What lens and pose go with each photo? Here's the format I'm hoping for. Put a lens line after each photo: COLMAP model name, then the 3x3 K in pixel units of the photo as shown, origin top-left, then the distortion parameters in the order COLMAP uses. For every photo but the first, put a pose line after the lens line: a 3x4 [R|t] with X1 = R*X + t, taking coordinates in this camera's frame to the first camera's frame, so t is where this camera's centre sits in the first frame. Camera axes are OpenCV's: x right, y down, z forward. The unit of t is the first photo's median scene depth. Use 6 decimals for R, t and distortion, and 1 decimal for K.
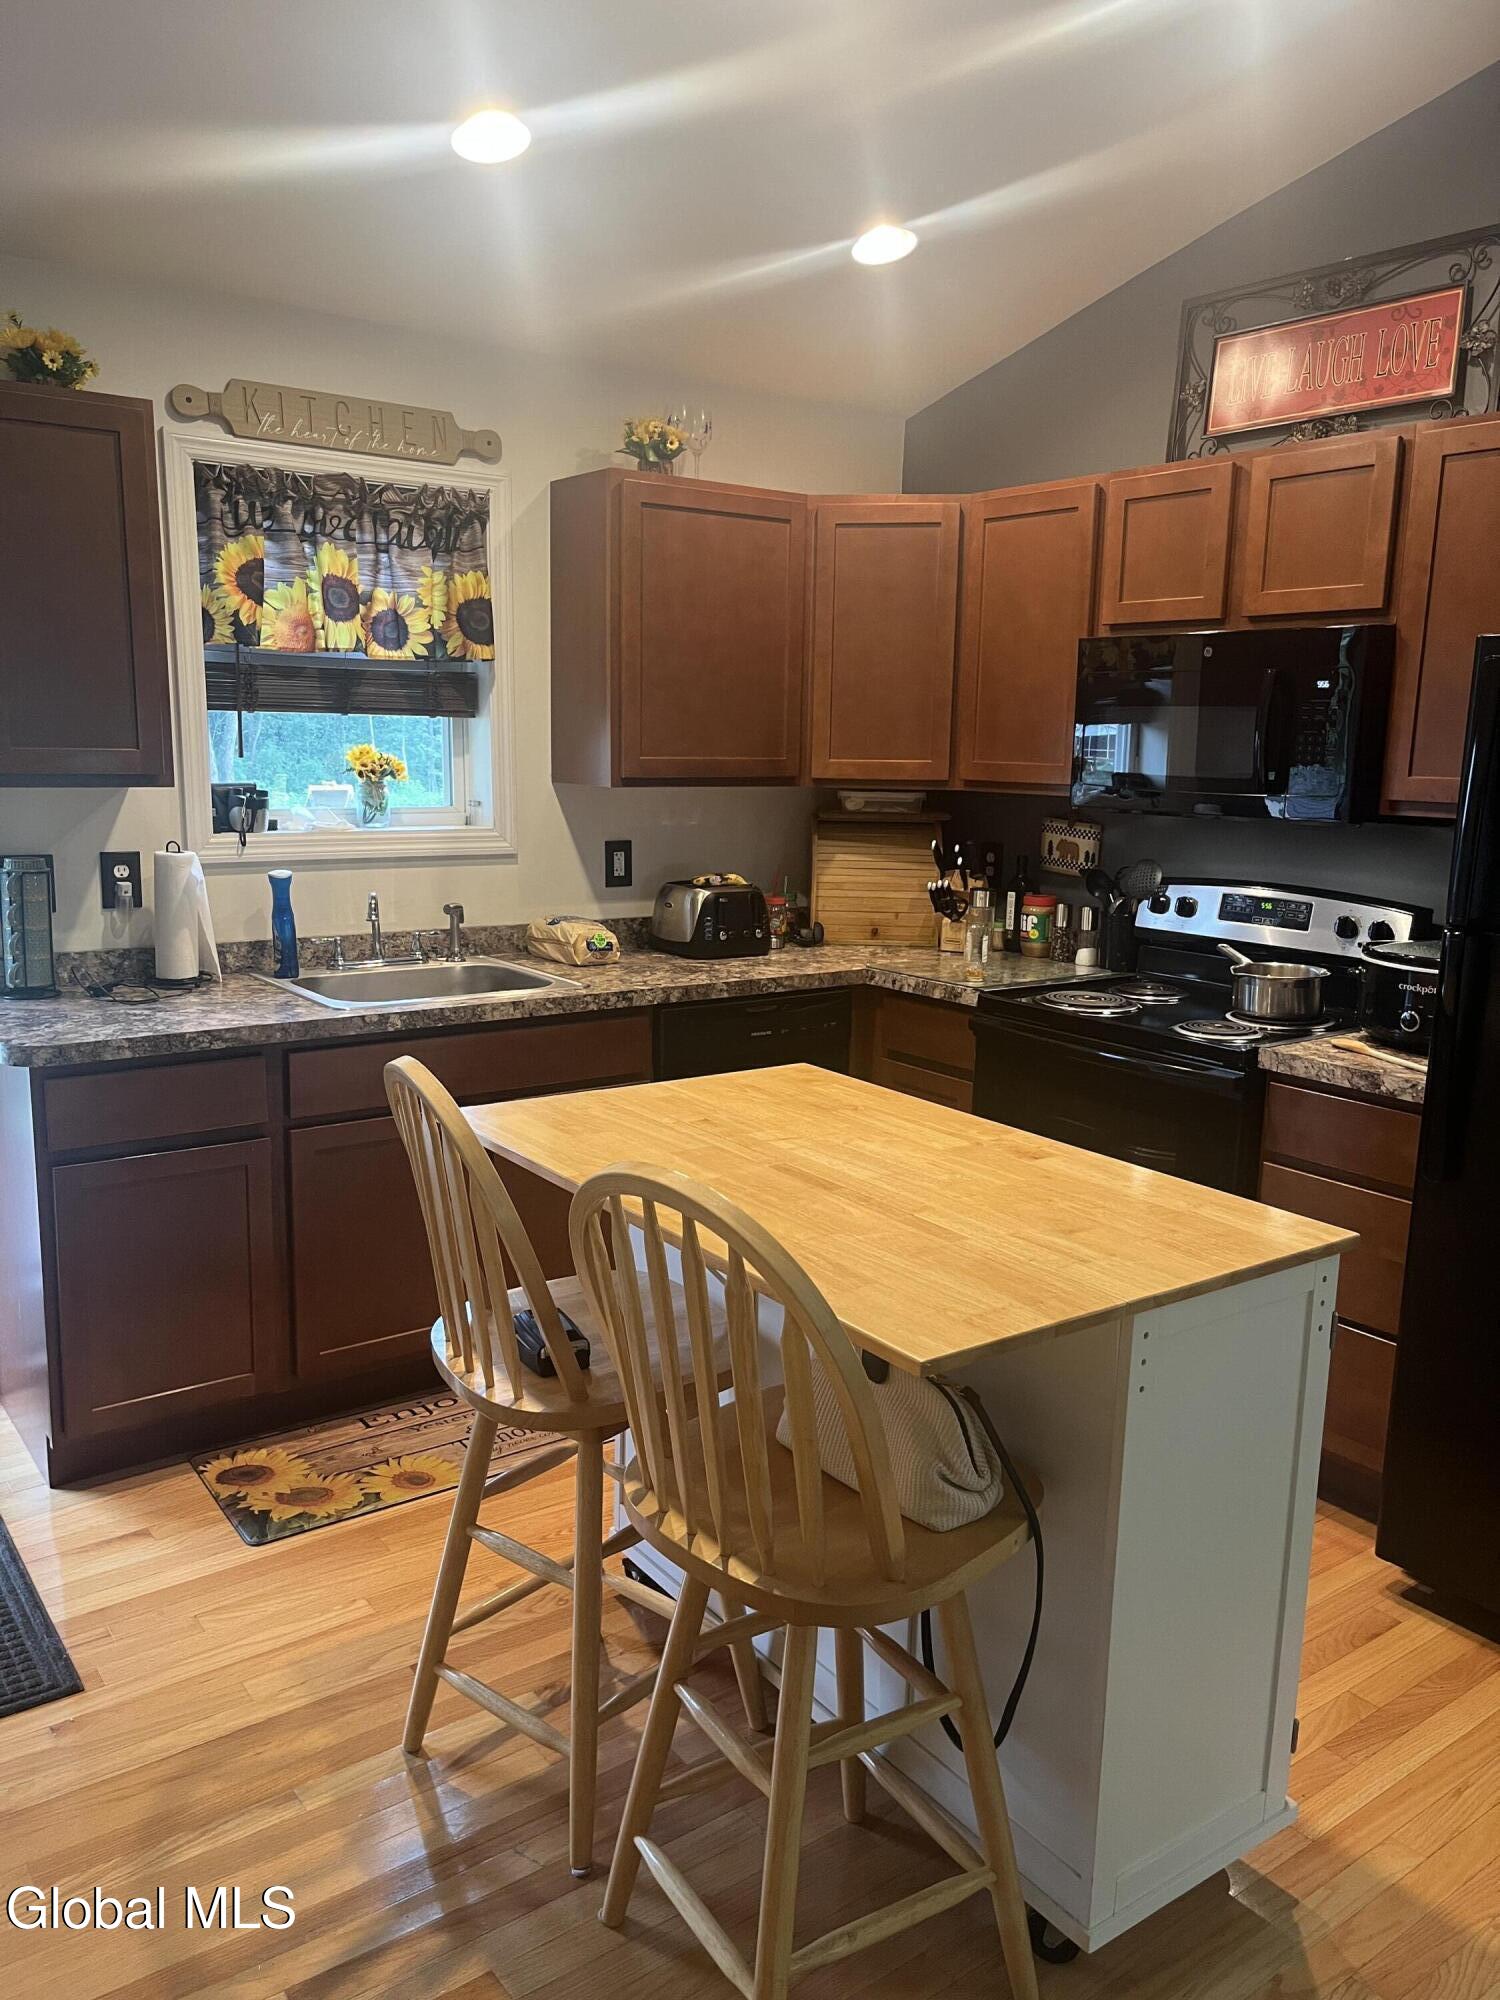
lens RADIAL K [[1496.1, 0, 747.5], [0, 1496.1, 1052.3], [0, 0, 1]] dist [0.008083, -0.001847]
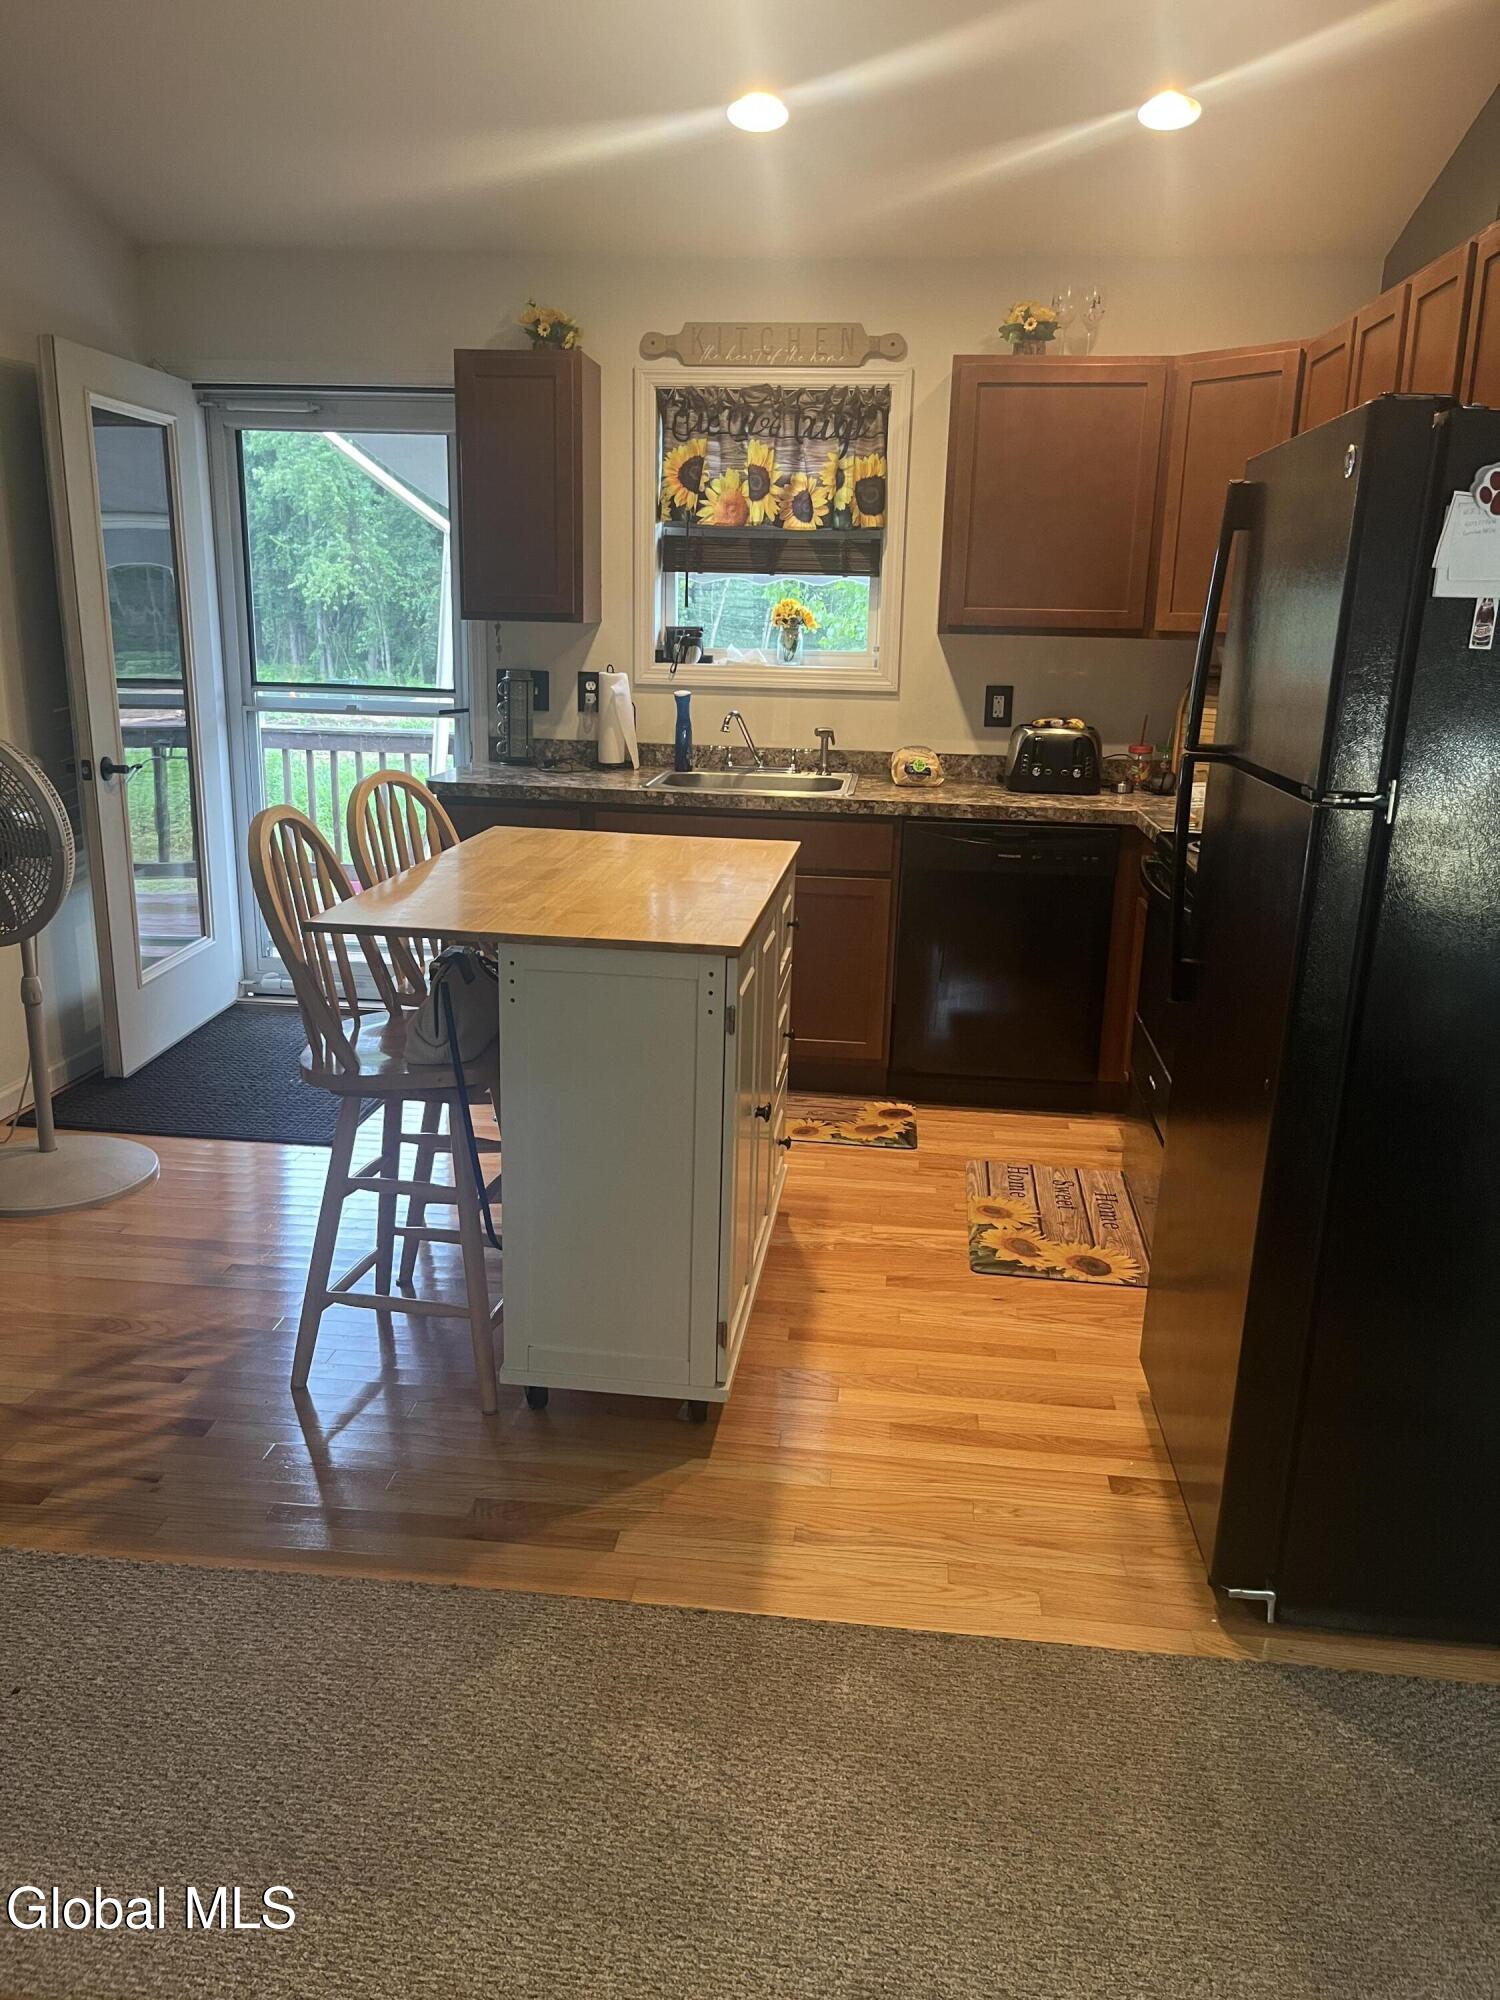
lens RADIAL K [[1530.4, 0, 745.6], [0, 1530.4, 1010.0], [0, 0, 1]] dist [0.056965, -0.067129]
pose [[0.739251, 0.171322, -0.651273, 0.657548], [-0.148457, 0.984766, 0.090539, 0.027964], [0.656862, 0.029755, 0.753423, -0.000840]]
